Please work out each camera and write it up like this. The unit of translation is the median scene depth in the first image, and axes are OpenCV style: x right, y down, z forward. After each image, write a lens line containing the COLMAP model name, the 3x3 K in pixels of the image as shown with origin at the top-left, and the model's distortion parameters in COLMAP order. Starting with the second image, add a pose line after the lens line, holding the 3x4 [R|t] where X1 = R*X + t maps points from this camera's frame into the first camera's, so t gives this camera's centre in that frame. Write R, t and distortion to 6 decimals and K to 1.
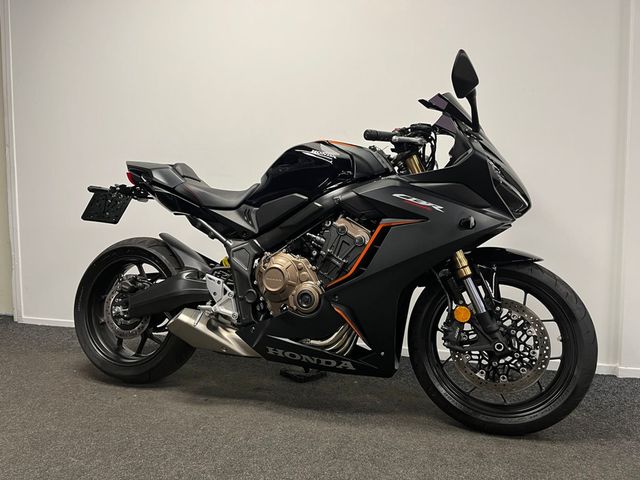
lens RADIAL K [[480.1, 0, 317.8], [0, 480.1, 236.3], [0, 0, 1]] dist [0.044519, -0.041234]
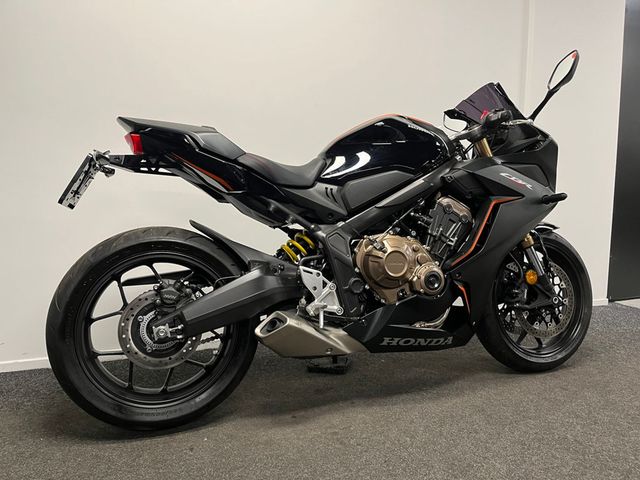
lens RADIAL K [[480.1, 0, 319.7], [0, 480.1, 237.7], [0, 0, 1]] dist [0.044519, -0.041234]
pose [[0.801882, -0.069457, 0.593432, -0.709123], [0.028662, 0.996548, 0.077908, -0.035470], [-0.596795, -0.045464, 0.801105, 0.329393]]
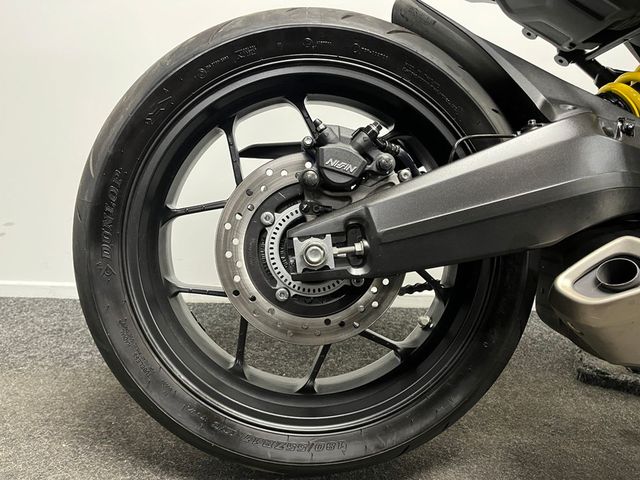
lens RADIAL K [[480.1, 0, 320.8], [0, 480.1, 239.0], [0, 0, 1]] dist [0.044519, -0.041234]
pose [[0.936084, -0.031057, 0.350402, -0.562733], [-0.025842, 0.987333, 0.156544, 0.114516], [-0.350826, -0.155593, 0.923424, 0.823634]]
